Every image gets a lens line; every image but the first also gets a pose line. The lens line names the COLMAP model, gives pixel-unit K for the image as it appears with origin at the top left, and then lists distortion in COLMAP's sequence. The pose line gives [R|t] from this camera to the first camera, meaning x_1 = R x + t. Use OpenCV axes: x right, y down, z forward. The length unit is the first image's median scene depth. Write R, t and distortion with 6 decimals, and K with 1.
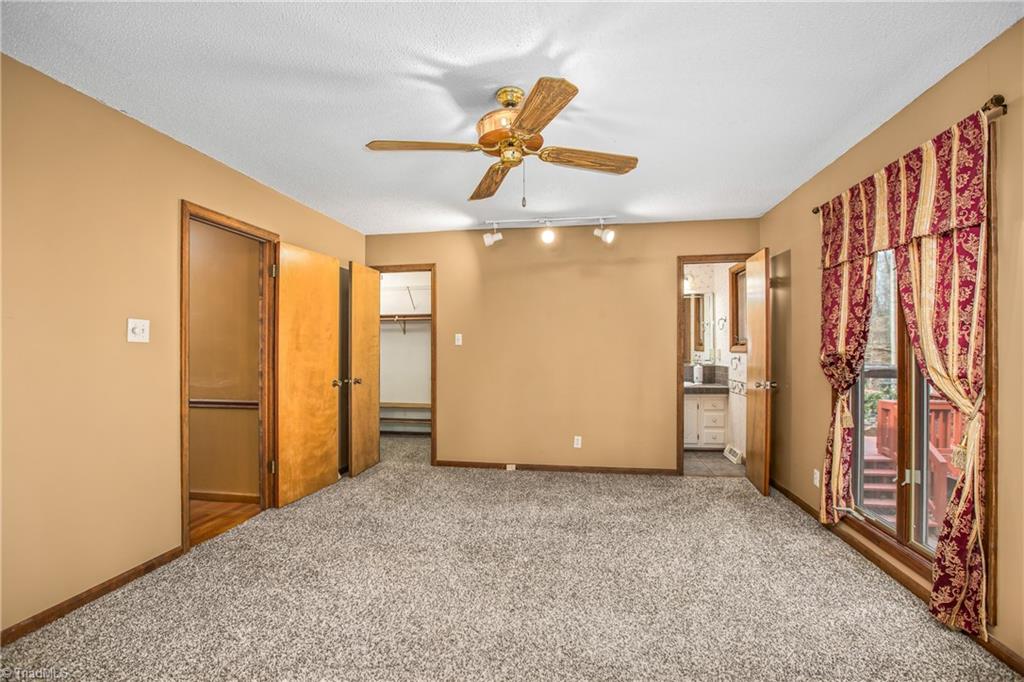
lens RADIAL K [[487.6, 0, 509.3], [0, 487.6, 344.3], [0, 0, 1]] dist [-0.002662, 0.004091]
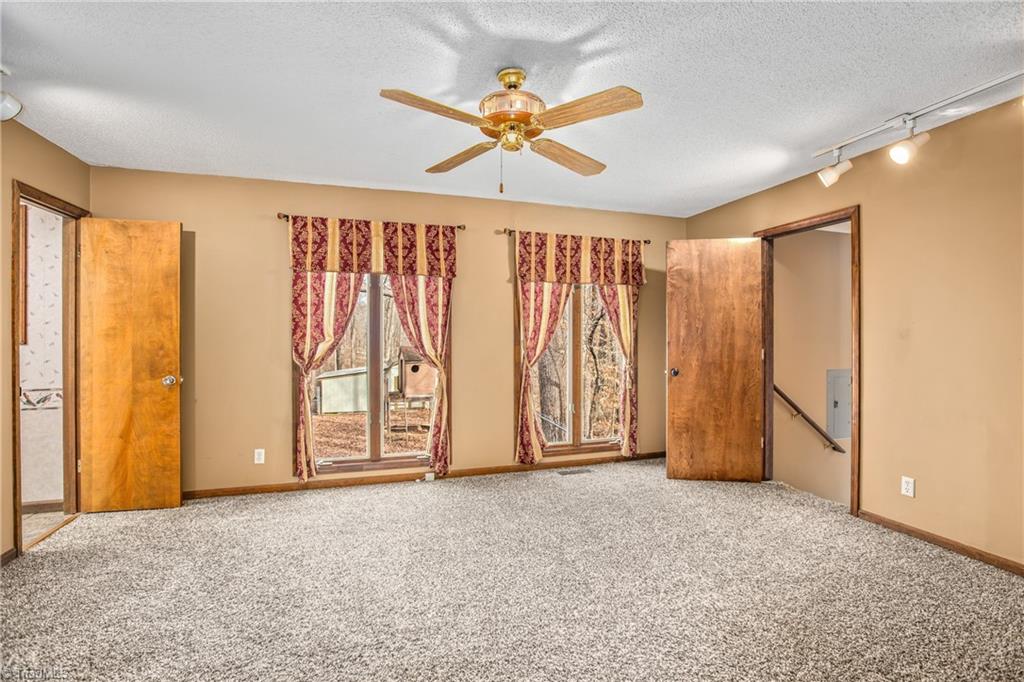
lens RADIAL K [[487.6, 0, 509.3], [0, 487.6, 341.7], [0, 0, 1]] dist [-0.002662, 0.004091]
pose [[-0.450530, -0.004070, 0.892752, -0.845356], [-0.004589, 0.999987, 0.002243, 0.015804], [-0.892750, -0.003087, -0.450542, 1.413868]]
